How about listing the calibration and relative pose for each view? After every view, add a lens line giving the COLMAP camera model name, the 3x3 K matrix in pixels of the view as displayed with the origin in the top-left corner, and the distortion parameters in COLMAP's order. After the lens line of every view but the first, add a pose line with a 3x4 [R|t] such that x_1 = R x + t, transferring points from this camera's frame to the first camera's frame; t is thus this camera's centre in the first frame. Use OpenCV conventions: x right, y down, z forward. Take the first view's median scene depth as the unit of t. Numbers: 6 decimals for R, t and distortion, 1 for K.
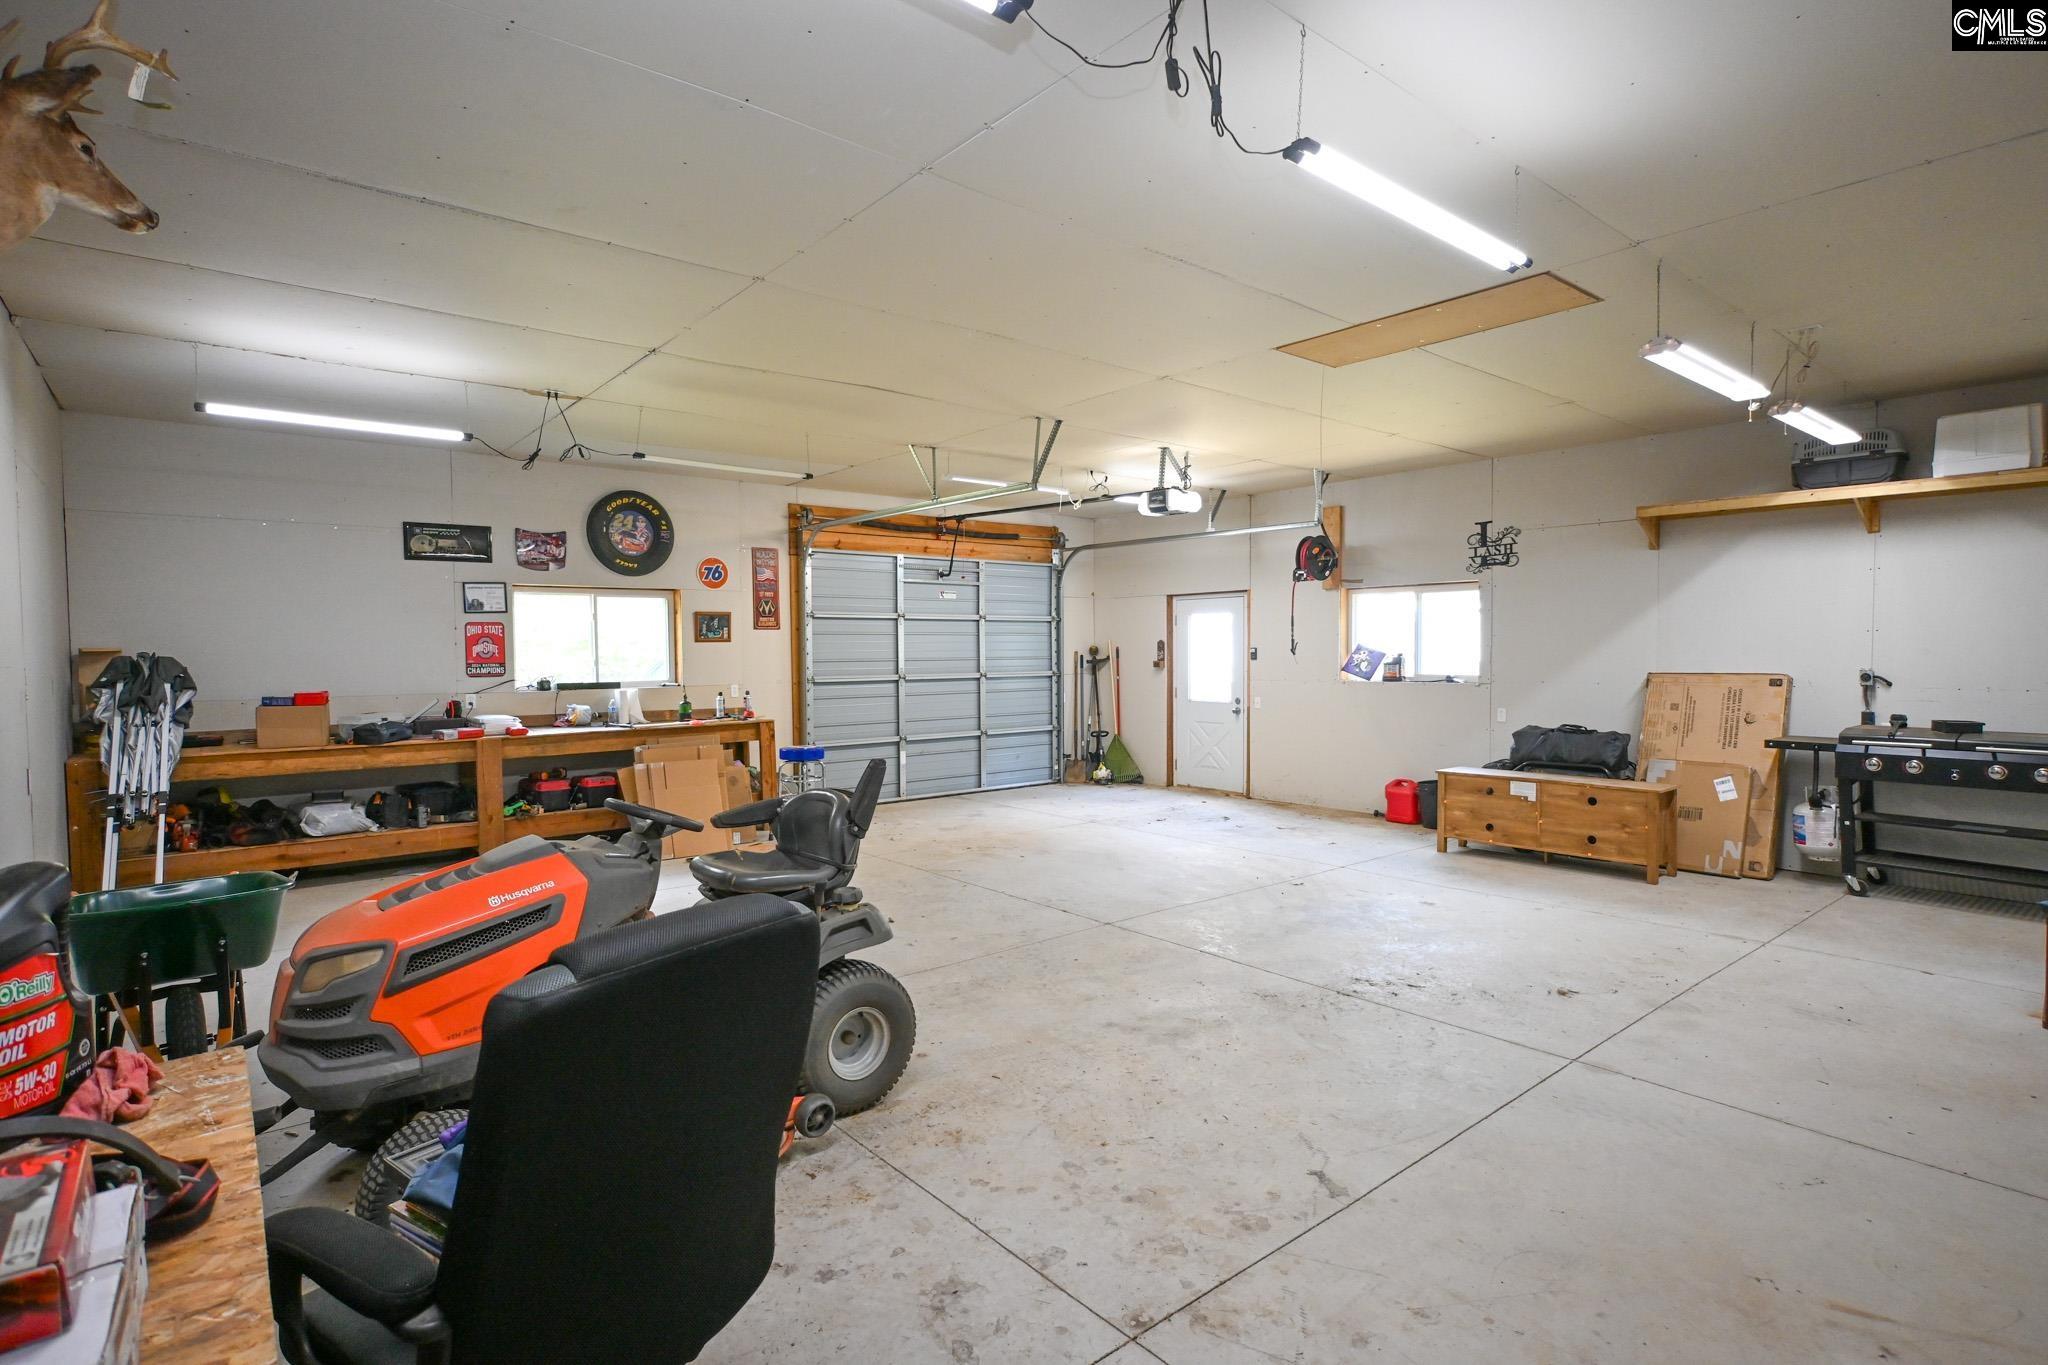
lens RADIAL K [[1006.3, 0, 1024.0], [0, 1006.3, 682.5], [0, 0, 1]] dist [0.001655, 0.000651]
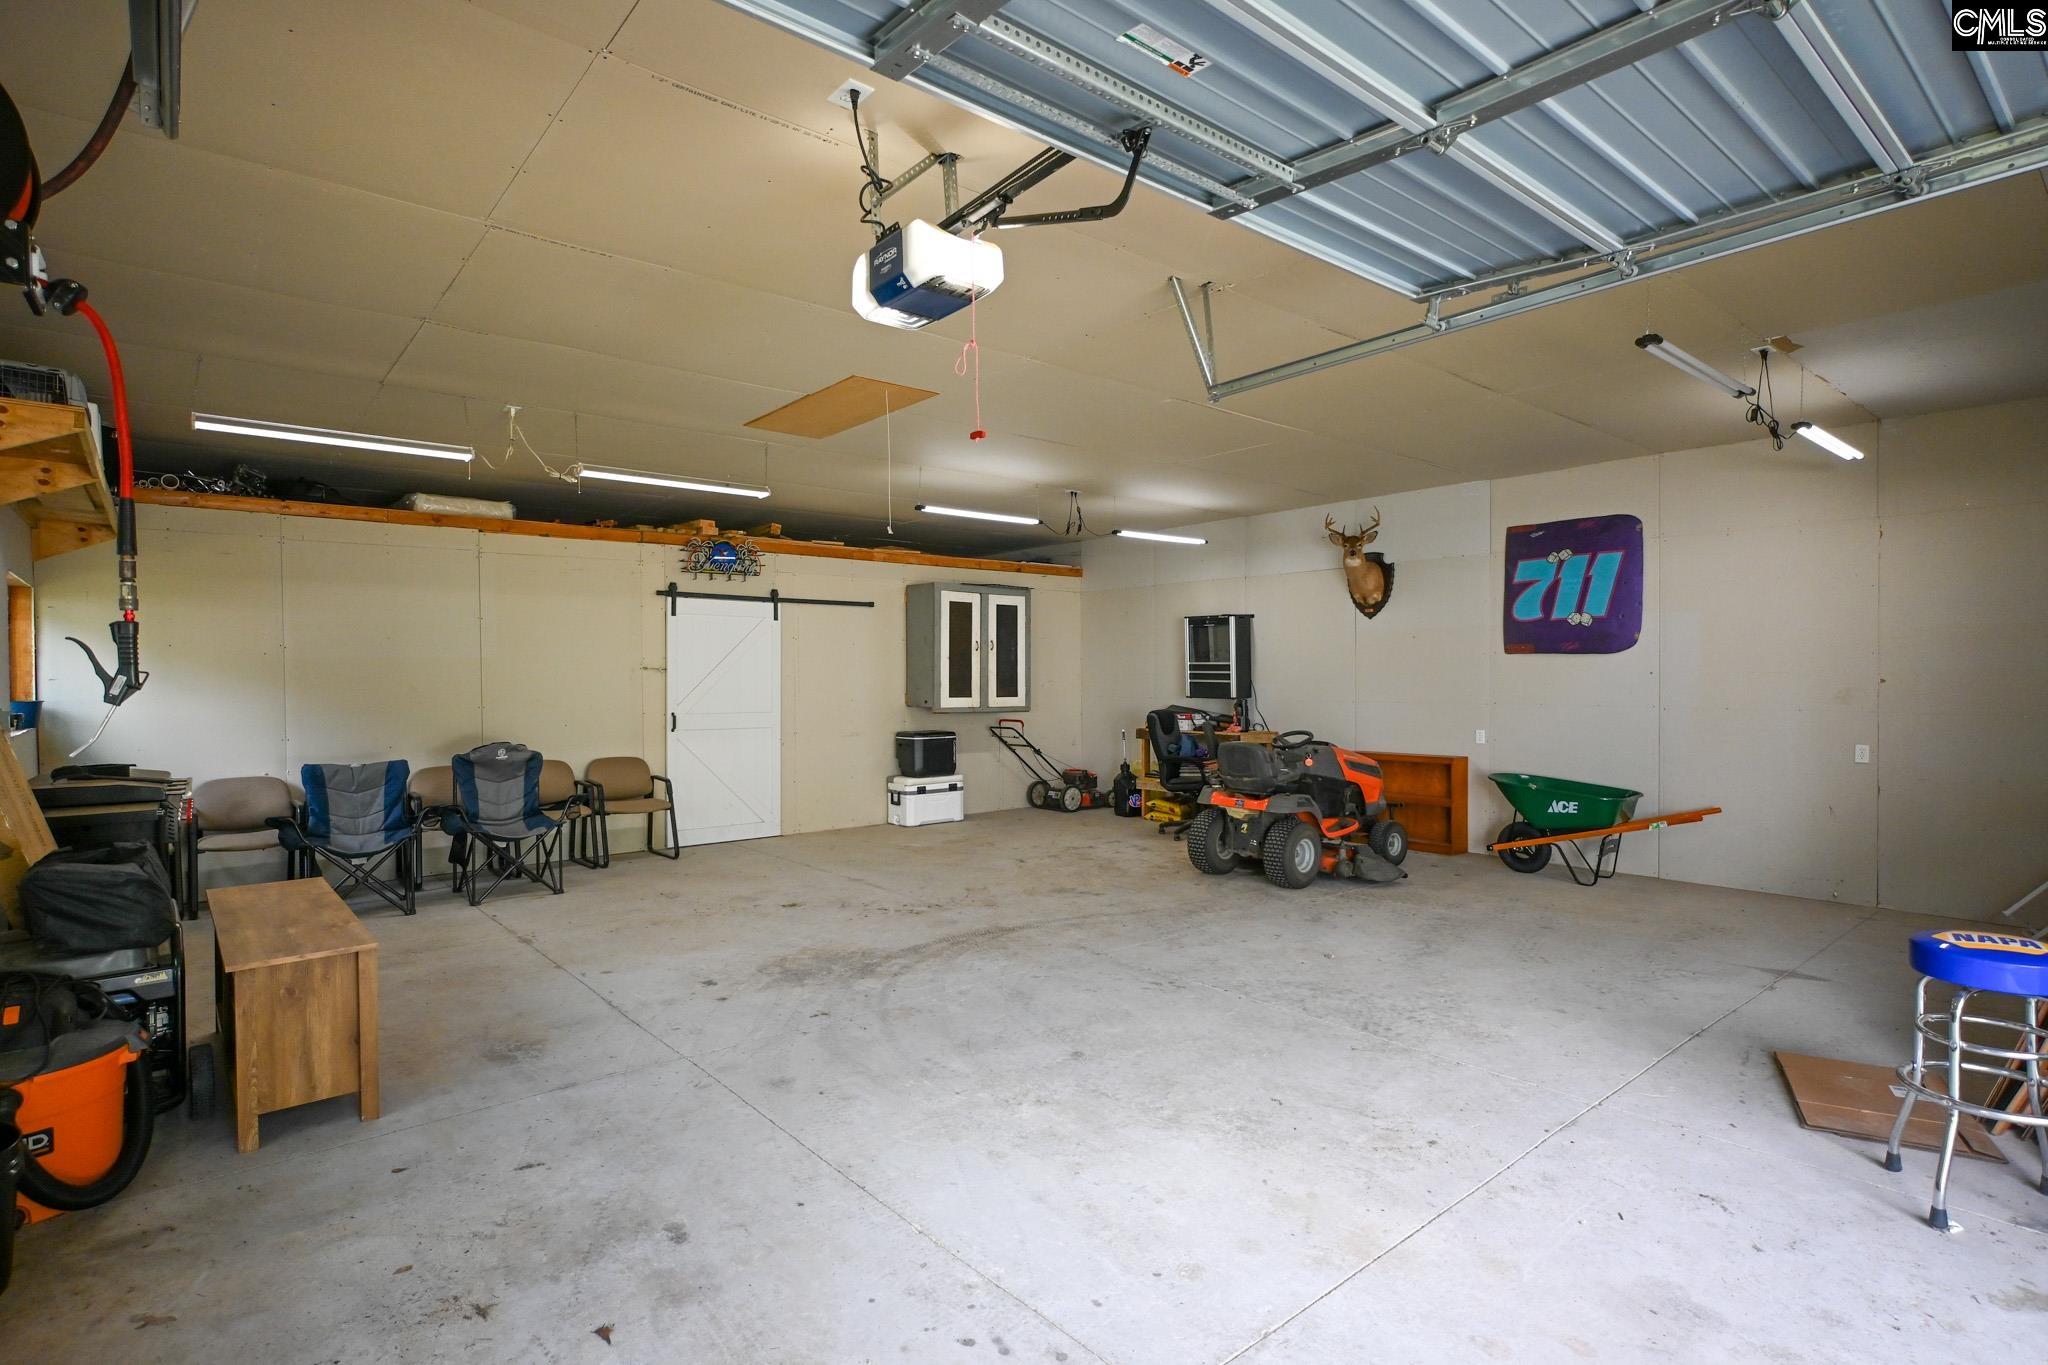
lens RADIAL K [[1006.3, 0, 1024.0], [0, 1006.3, 682.5], [0, 0, 1]] dist [0.001655, 0.000651]
pose [[-0.999884, 0.013896, 0.006210, 0.107128], [0.014150, 0.998979, 0.042913, -0.046314], [-0.005607, 0.042996, -0.999060, 1.465630]]
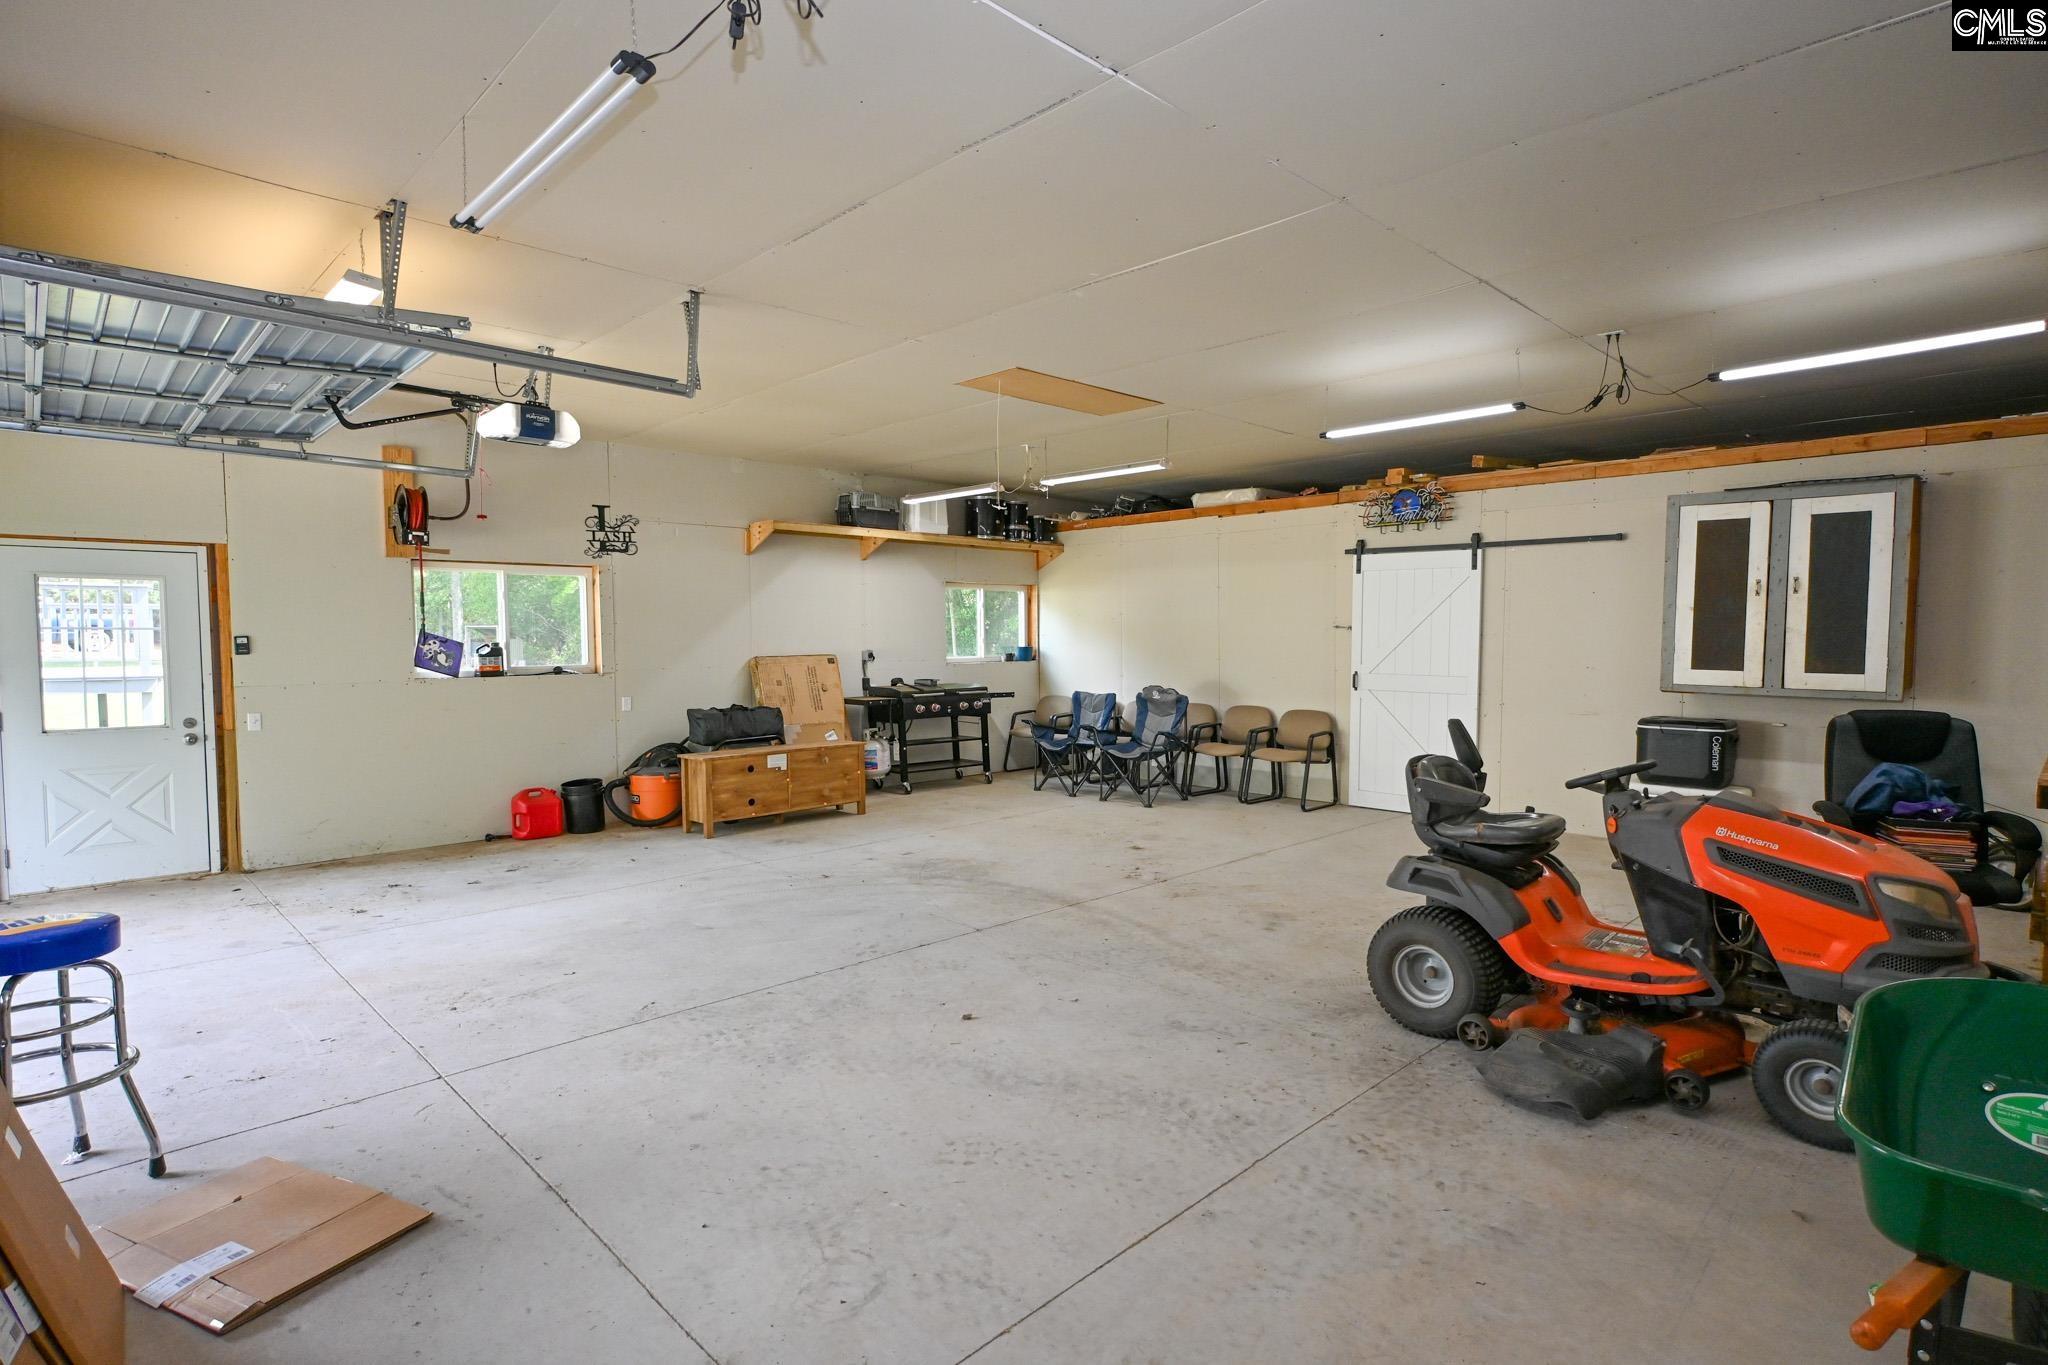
lens RADIAL K [[1031.0, 0, 1034.6], [0, 1031.0, 684.1], [0, 0, 1]] dist [0.001531, 0.000961]
pose [[-0.078387, -0.041171, 0.996072, -0.642185], [0.038232, 0.998288, 0.044271, -0.018985], [-0.996190, 0.041552, -0.076679, 0.761582]]
